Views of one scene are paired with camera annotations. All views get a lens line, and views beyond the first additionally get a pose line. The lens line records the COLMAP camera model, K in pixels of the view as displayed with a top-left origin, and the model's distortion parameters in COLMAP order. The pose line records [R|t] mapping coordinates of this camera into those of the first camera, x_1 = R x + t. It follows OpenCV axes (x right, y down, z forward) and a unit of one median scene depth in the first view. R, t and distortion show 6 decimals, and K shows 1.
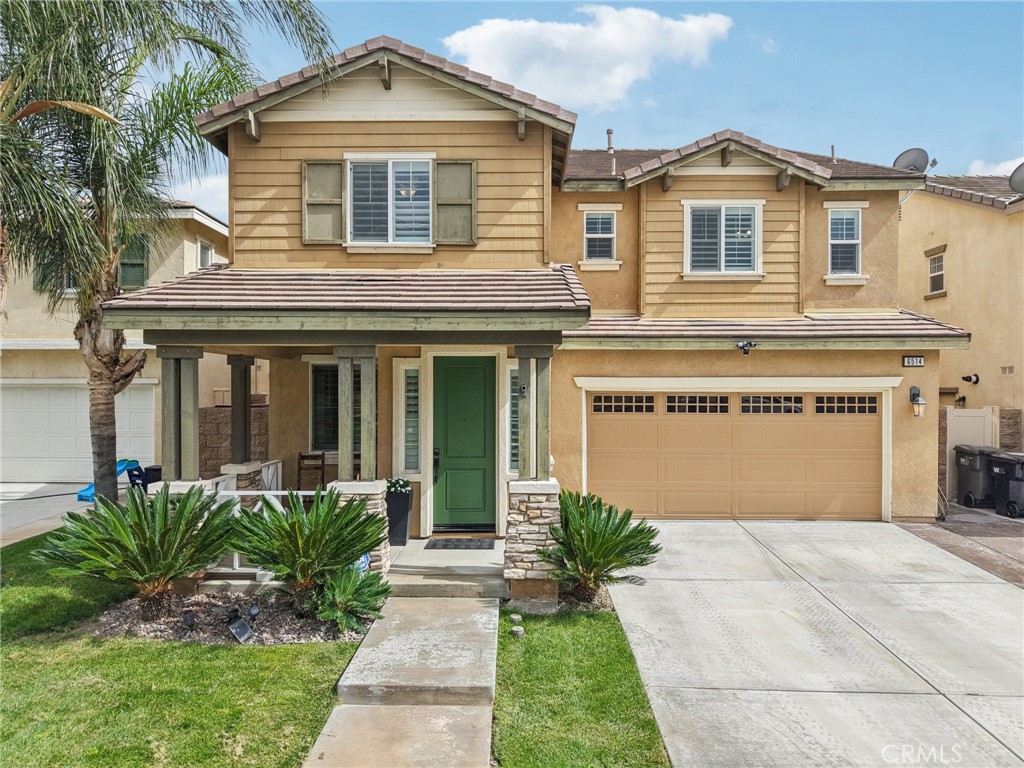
lens RADIAL K [[683.7, 0, 512.0], [0, 683.7, 384.0], [0, 0, 1]] dist [0.038370, -0.044175]
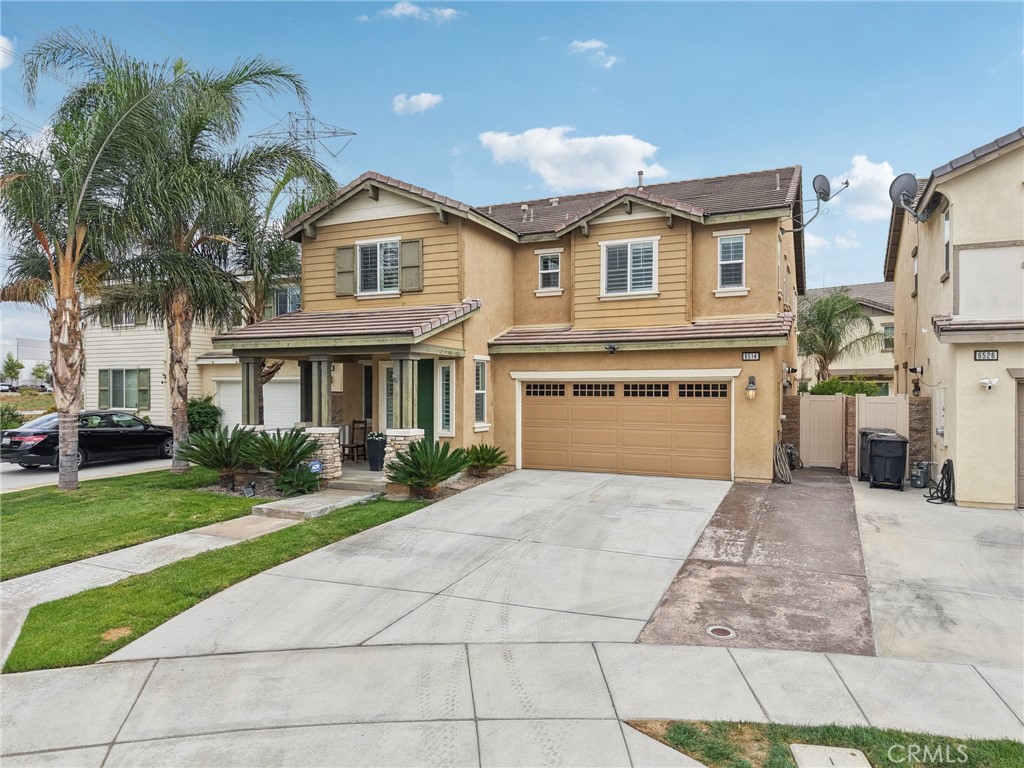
lens RADIAL K [[683.7, 0, 512.0], [0, 683.7, 384.0], [0, 0, 1]] dist [0.038370, -0.044175]
pose [[0.913431, -0.004050, -0.406973, 0.795289], [0.002812, 0.999989, -0.003642, 0.025215], [0.406983, 0.002182, 0.913433, -0.392112]]
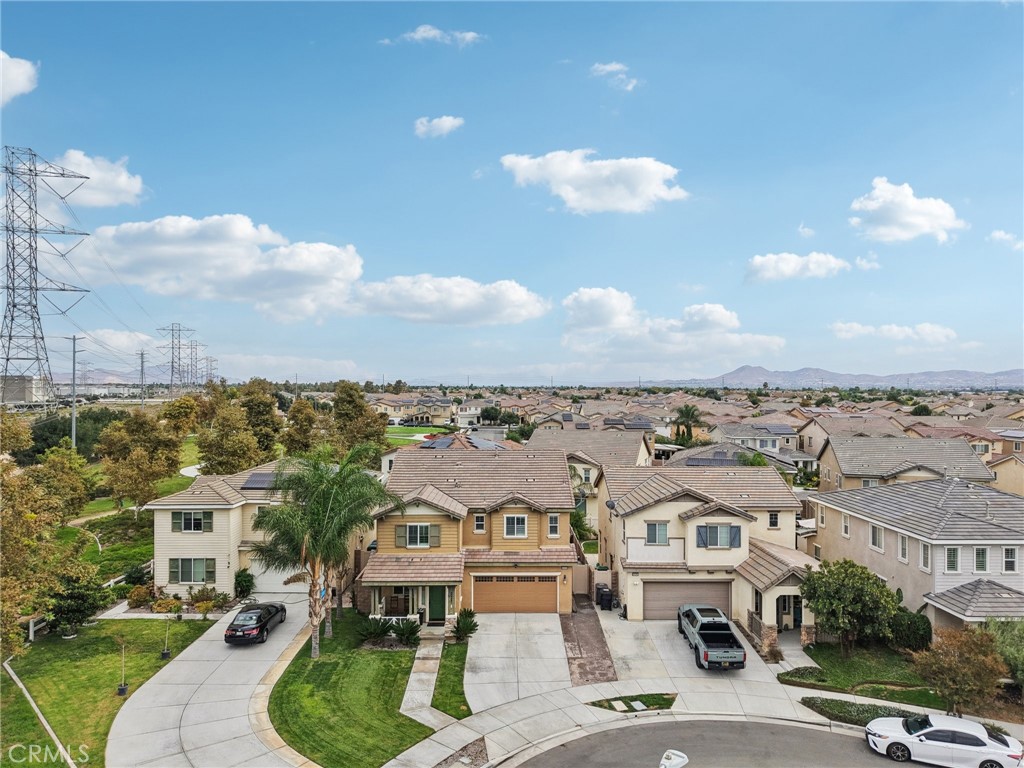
lens RADIAL K [[683.7, 0, 512.0], [0, 683.7, 384.0], [0, 0, 1]] dist [0.038370, -0.044175]
pose [[0.999771, 0.001535, 0.021350, 0.267927], [-0.001544, 0.999999, 0.000437, -1.119670], [-0.021349, -0.000470, 0.999772, -2.882048]]
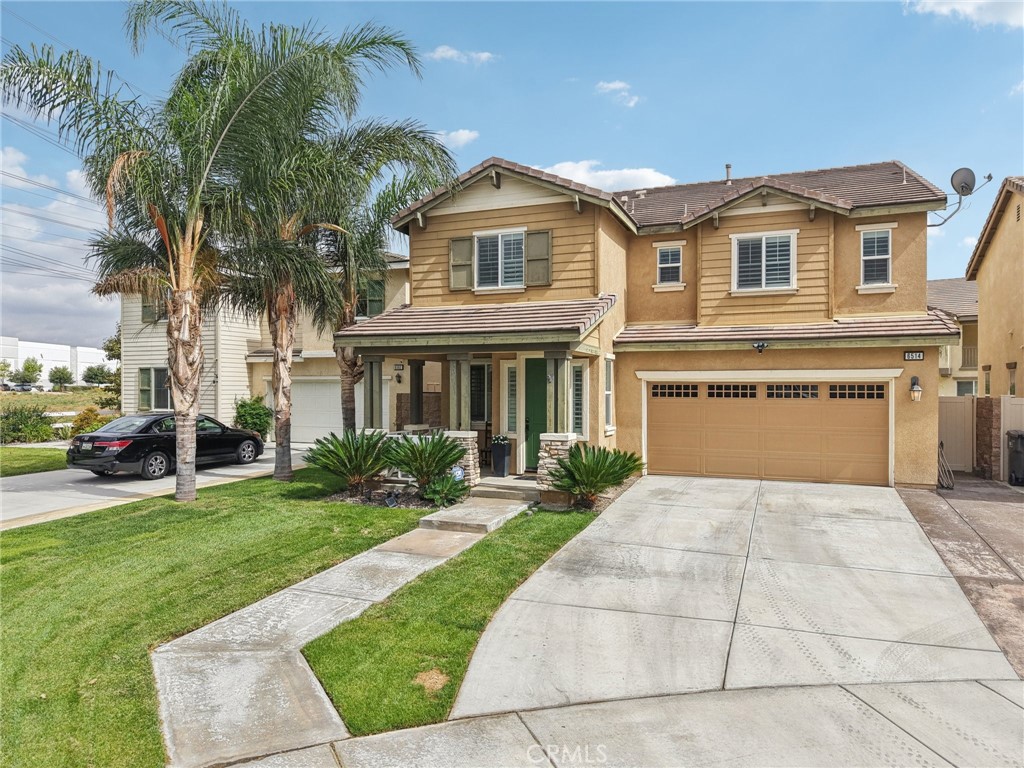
lens RADIAL K [[683.7, 0, 512.0], [0, 683.7, 384.0], [0, 0, 1]] dist [0.038370, -0.044175]
pose [[0.932241, -0.002260, -0.361831, 0.412677], [0.001642, 0.999997, -0.002015, 0.020621], [0.361834, 0.001284, 0.932242, -0.447492]]
